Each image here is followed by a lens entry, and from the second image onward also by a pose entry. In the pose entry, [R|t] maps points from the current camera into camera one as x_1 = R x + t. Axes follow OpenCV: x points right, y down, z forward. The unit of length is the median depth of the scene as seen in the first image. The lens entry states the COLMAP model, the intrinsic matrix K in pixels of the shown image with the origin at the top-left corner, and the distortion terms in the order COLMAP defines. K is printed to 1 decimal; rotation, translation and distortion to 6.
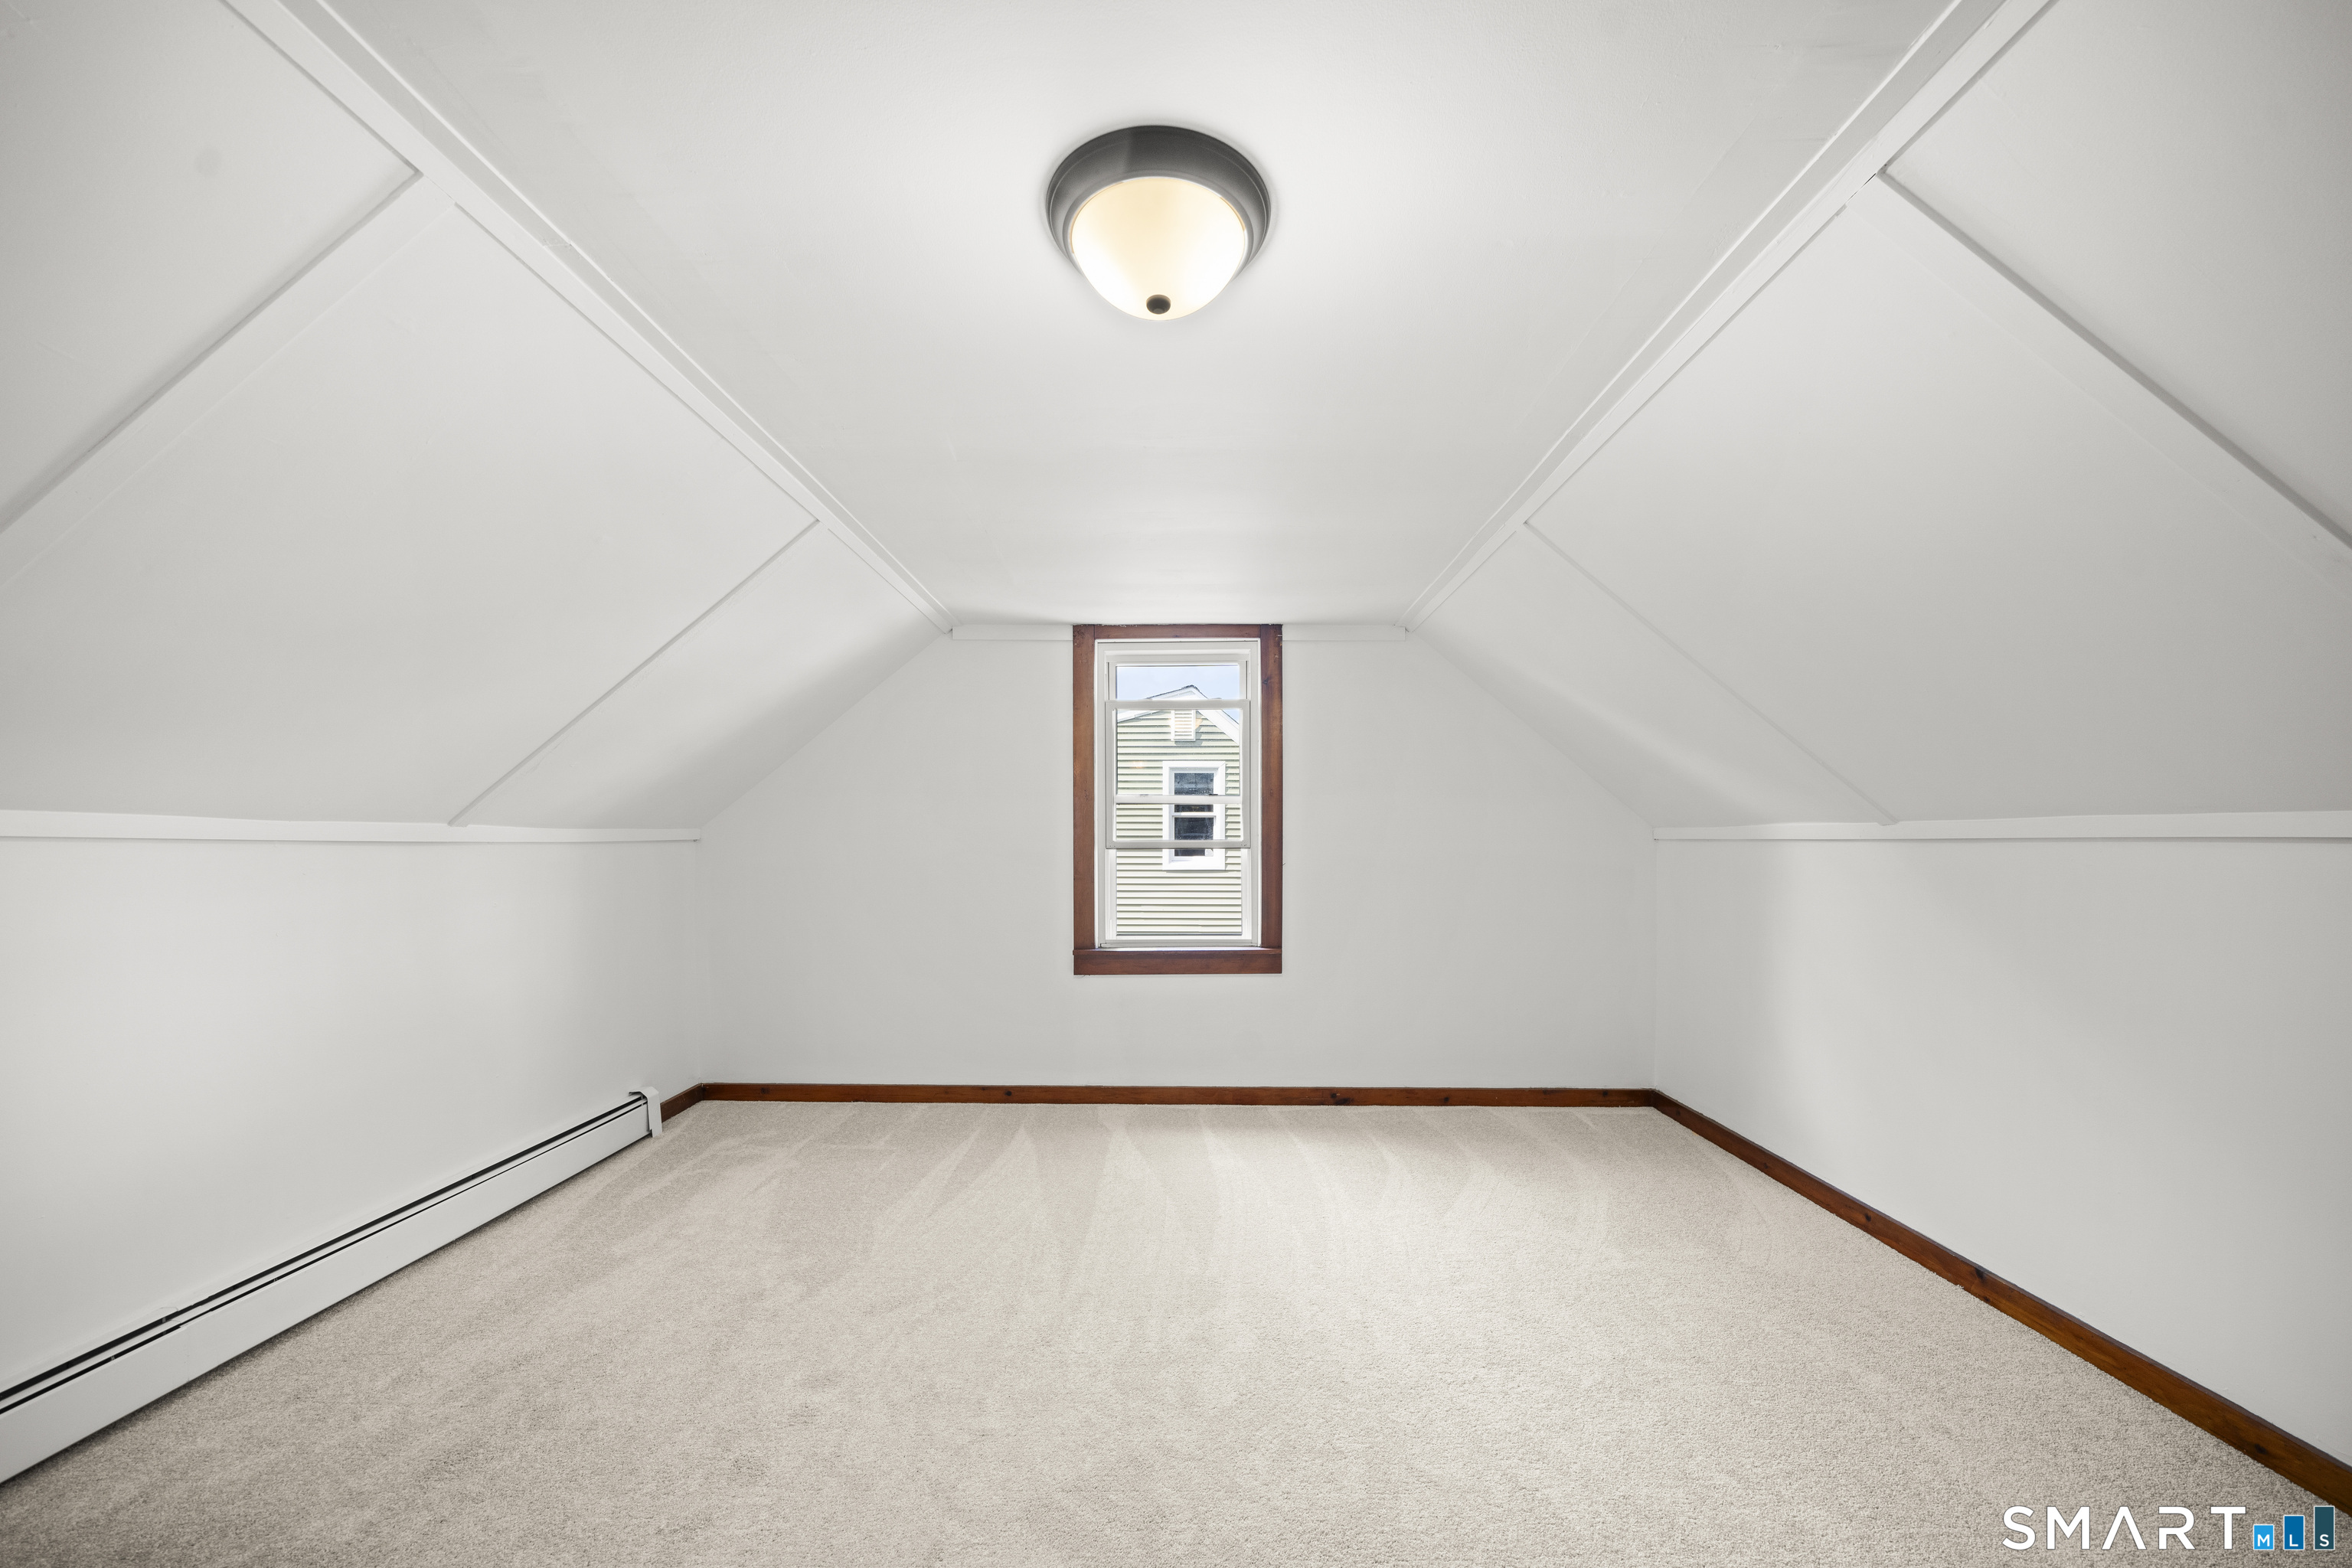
lens RADIAL K [[836.2, 0, 1178.9], [0, 836.2, 864.4], [0, 0, 1]] dist [-0.002107, -0.000201]
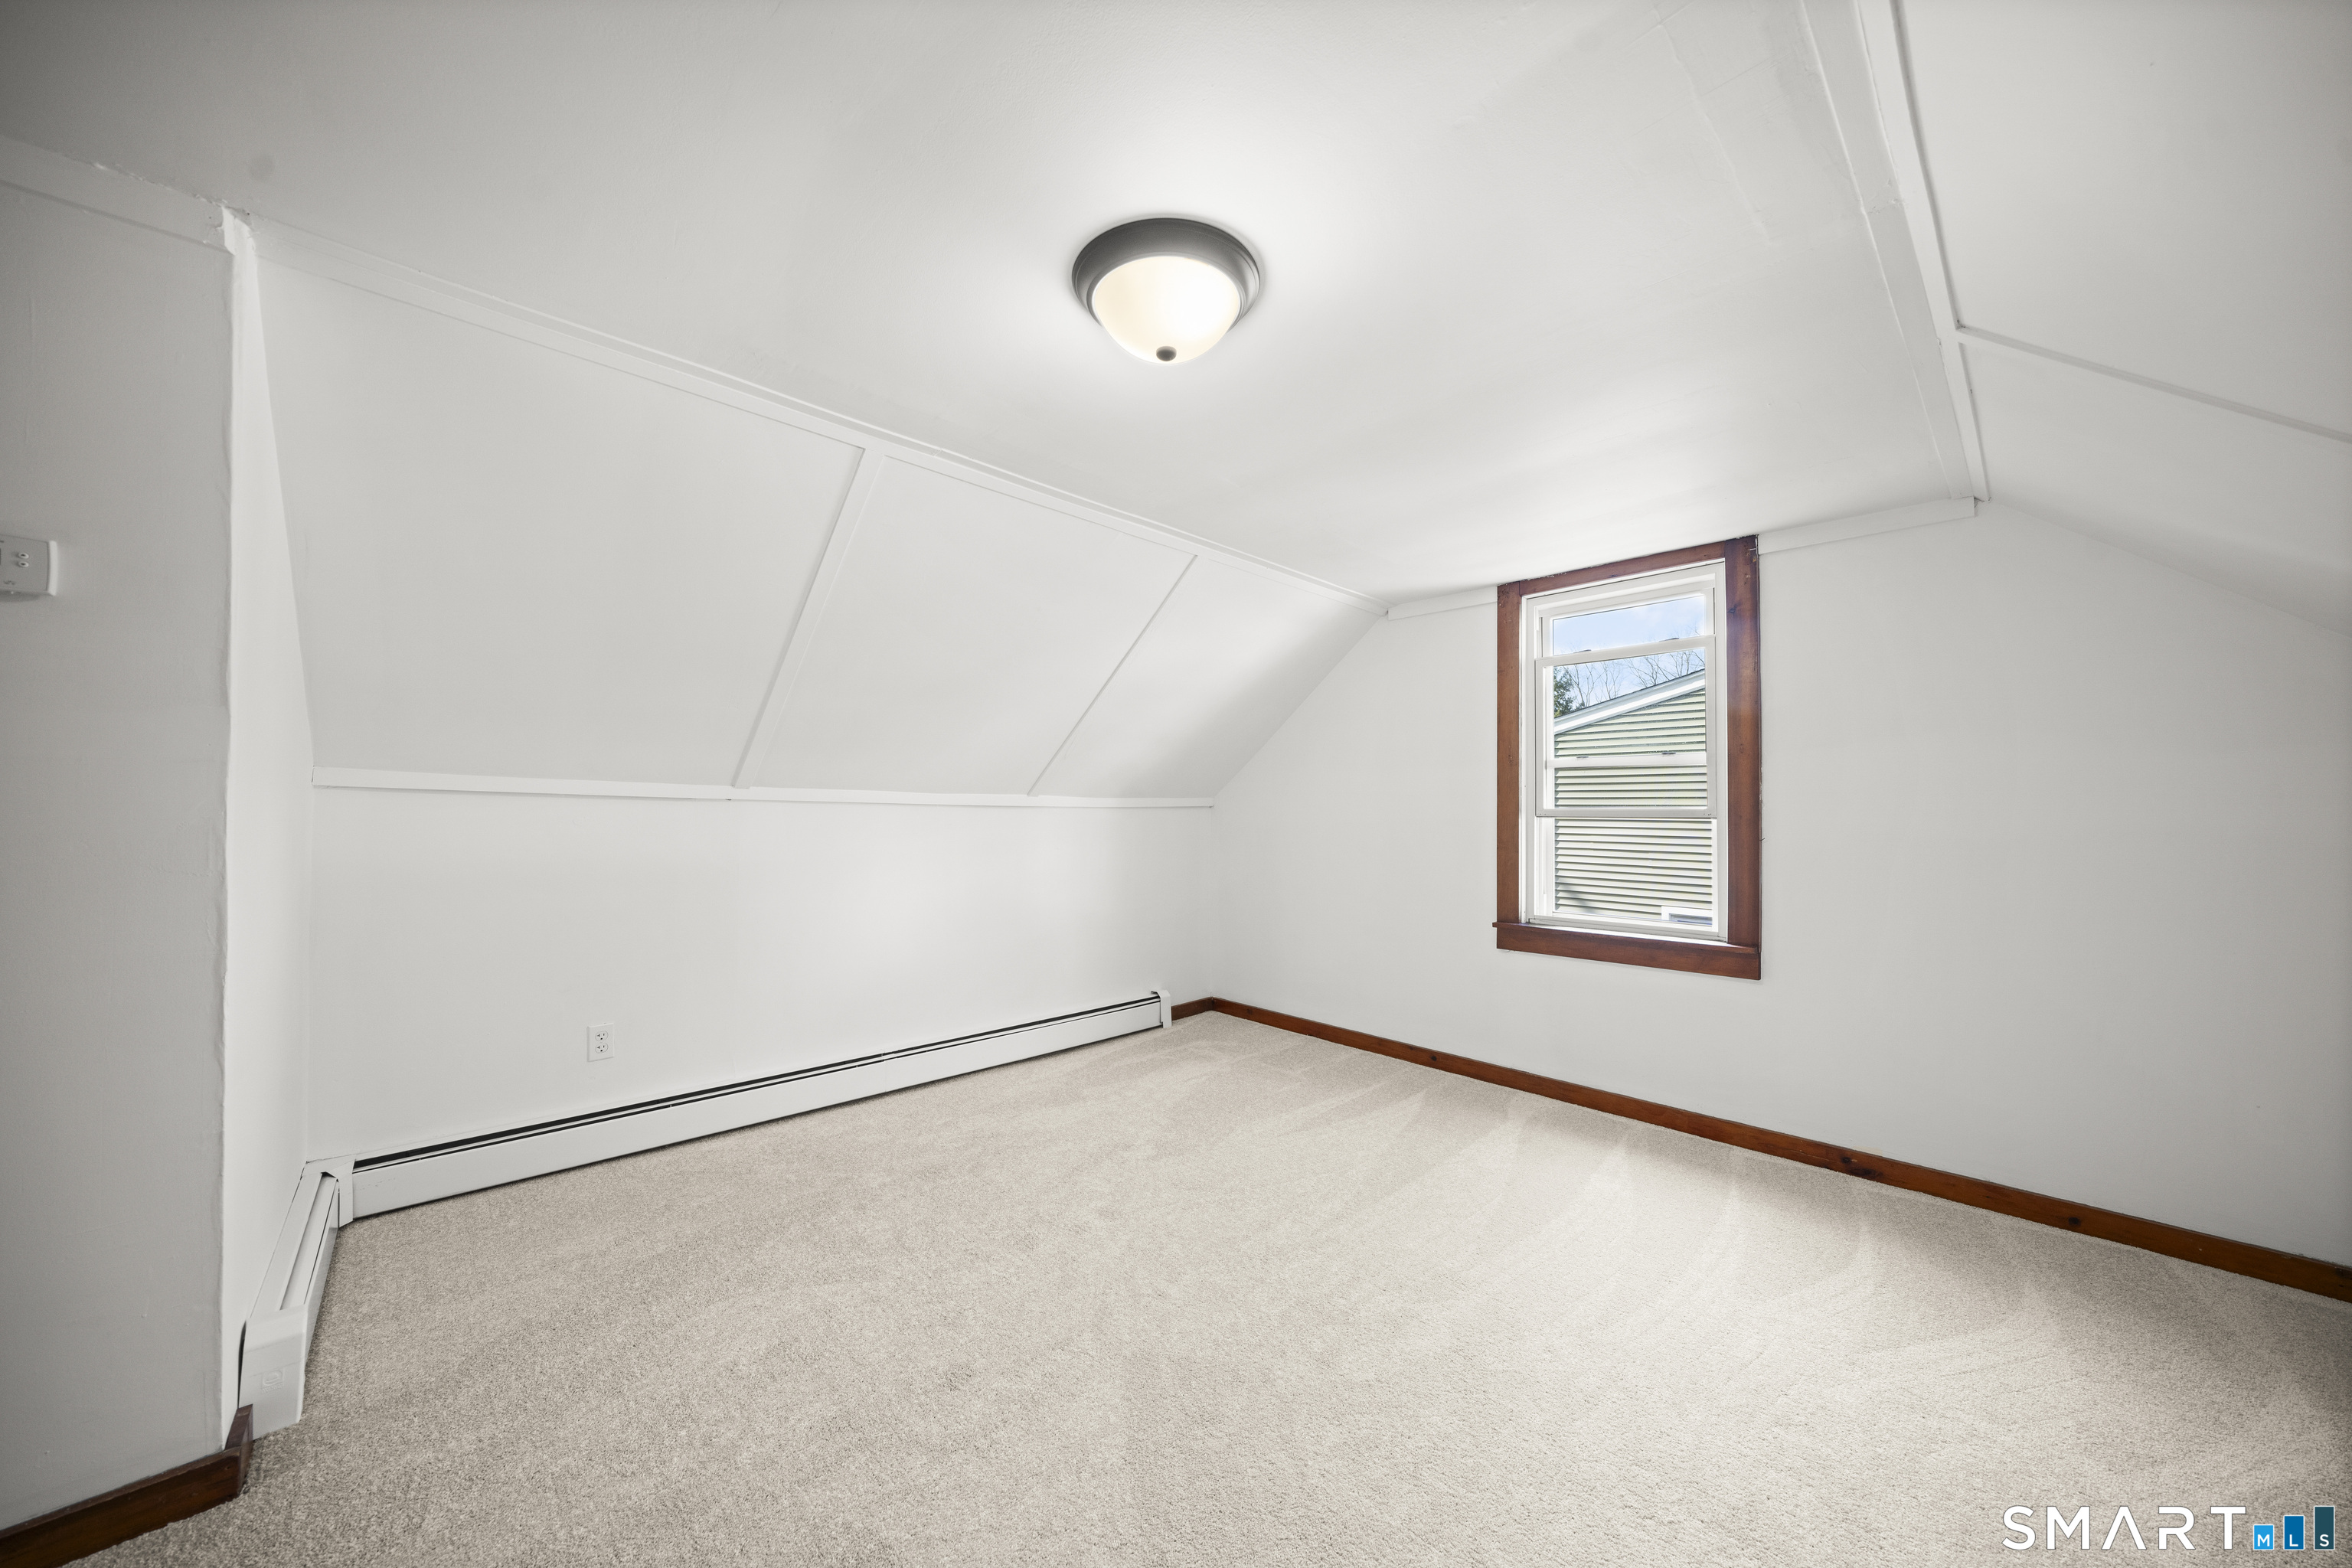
lens RADIAL K [[815.1, 0, 1166.9], [0, 815.1, 810.6], [0, 0, 1]] dist [-0.002758, -0.000220]
pose [[0.698215, 0.006040, -0.715862, 0.296928], [-0.026623, 0.999492, -0.017534, 0.000920], [0.715393, 0.031301, 0.698021, 0.078601]]
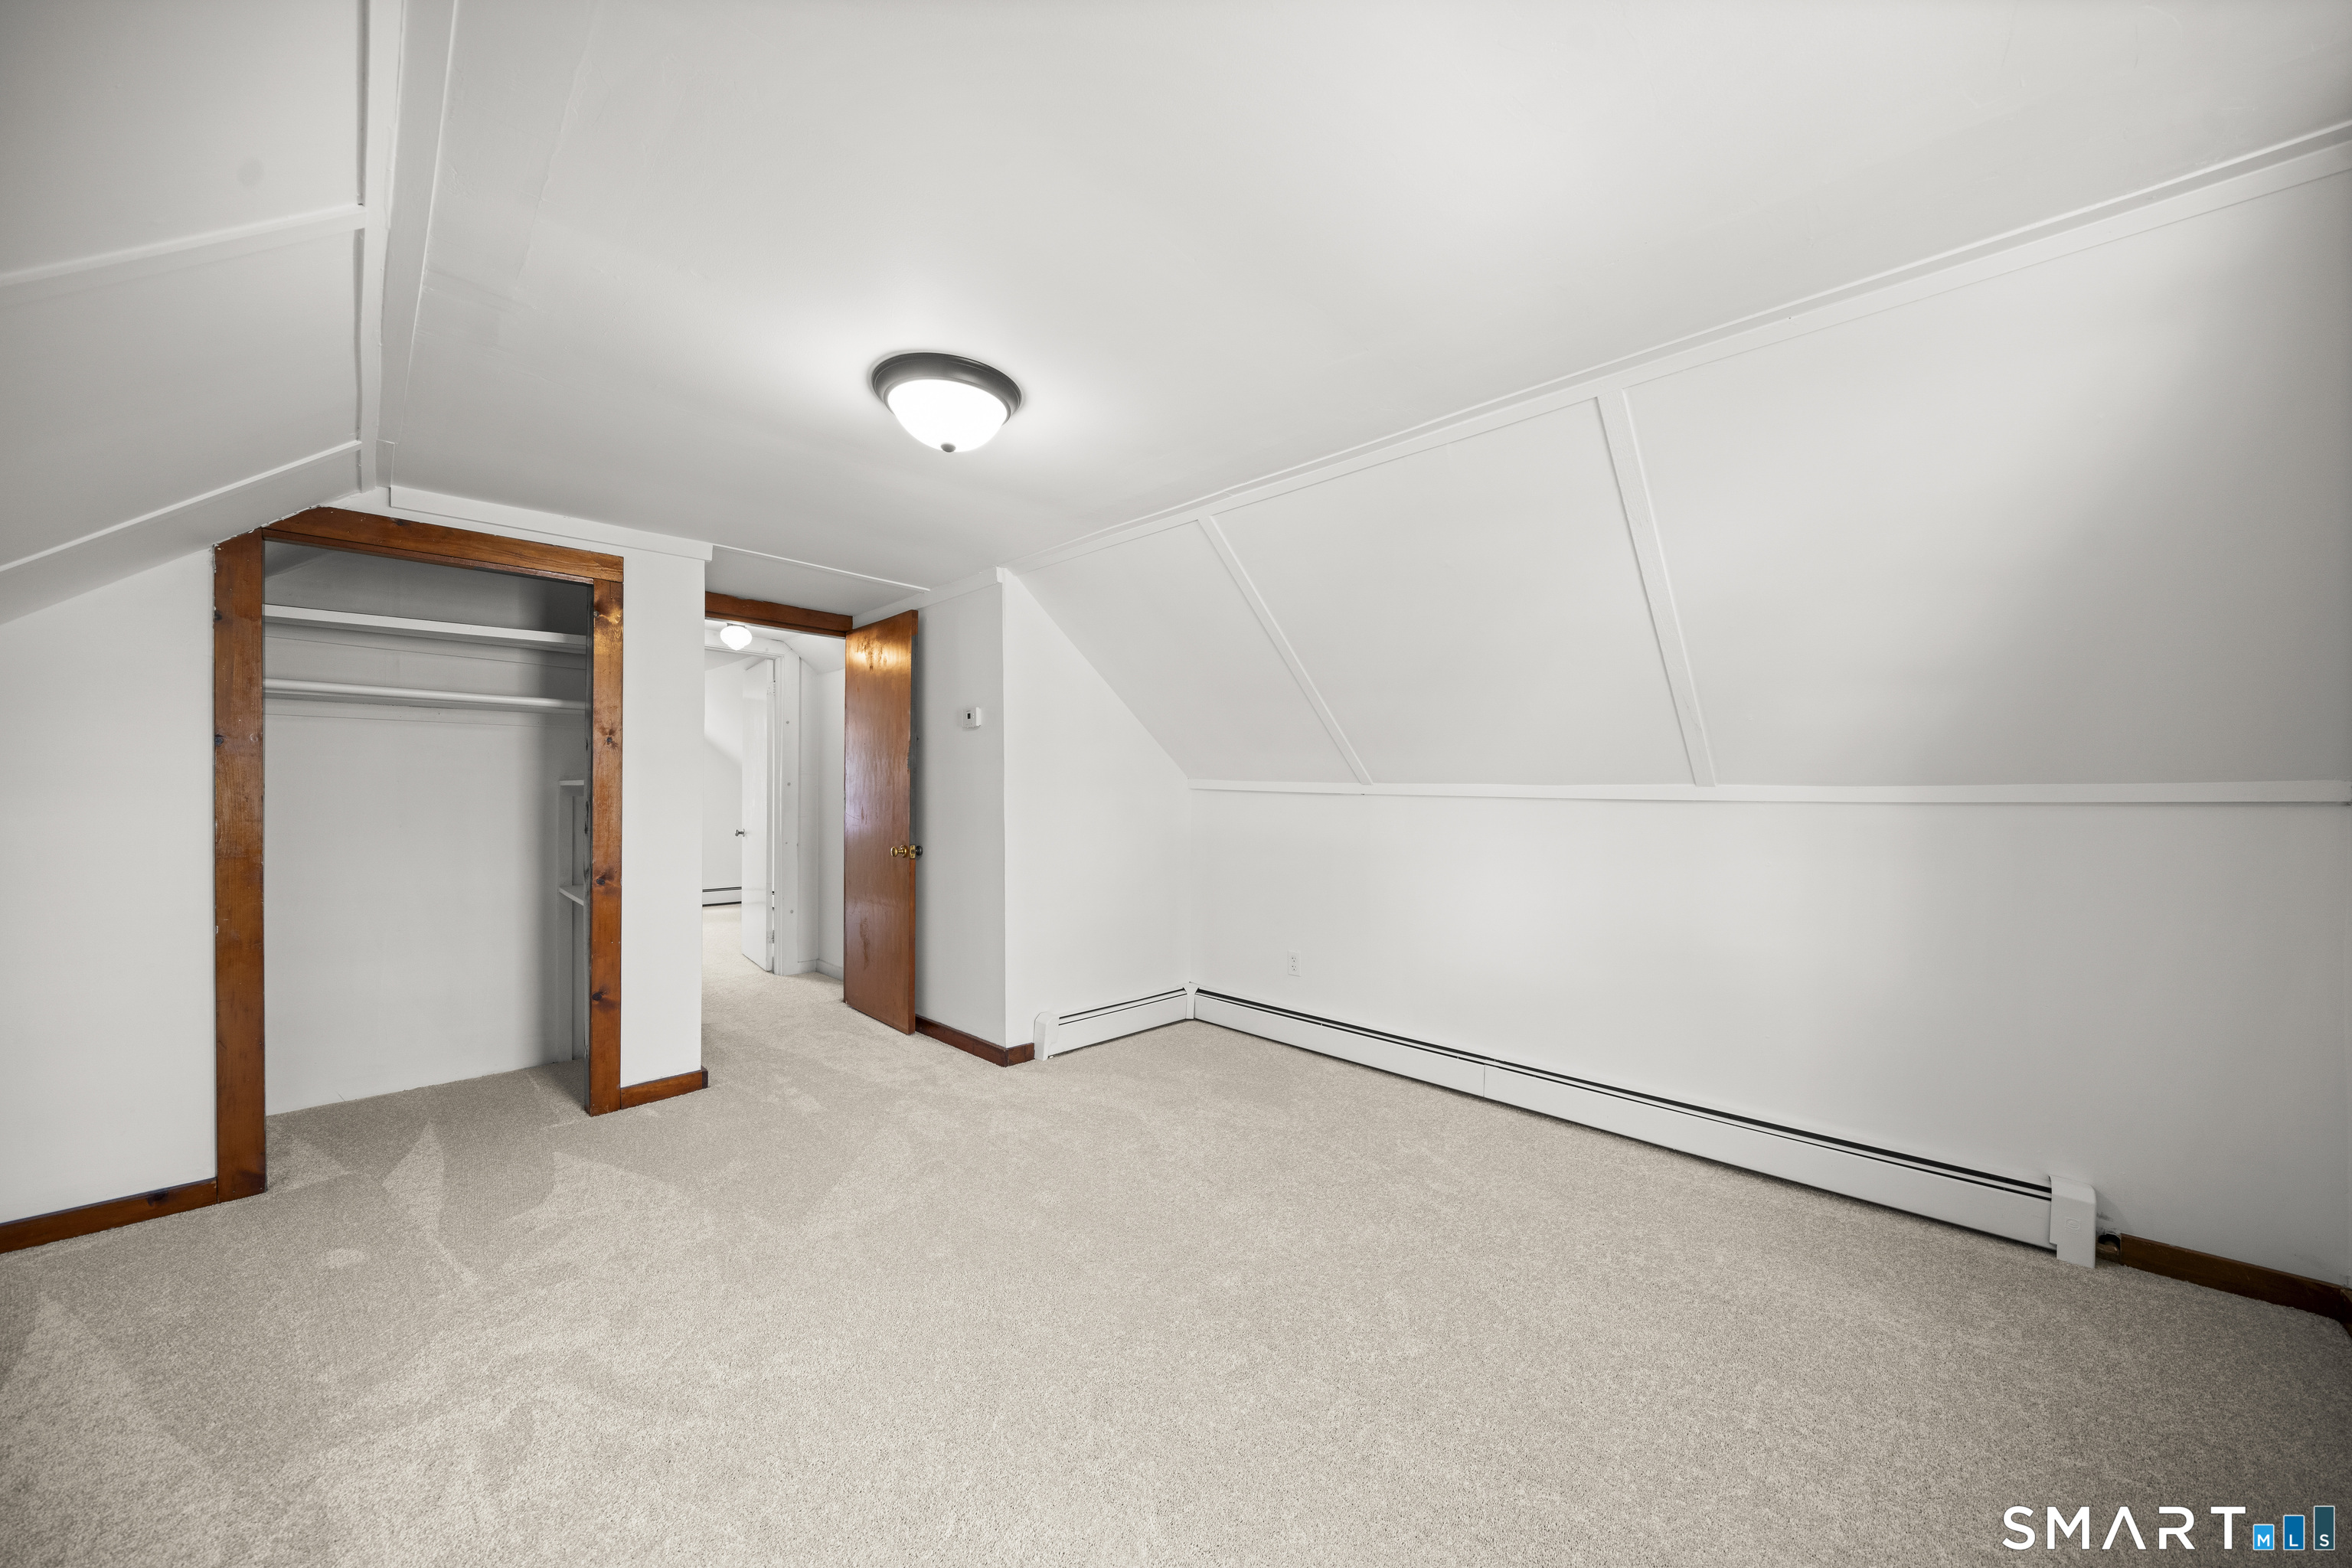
lens RADIAL K [[815.1, 0, 1166.9], [0, 815.1, 810.6], [0, 0, 1]] dist [-0.002758, -0.000220]
pose [[-0.692684, -0.000627, -0.721240, 0.293272], [-0.034328, 0.998895, 0.032100, -0.017098], [0.720423, 0.046993, -0.691941, 0.889847]]
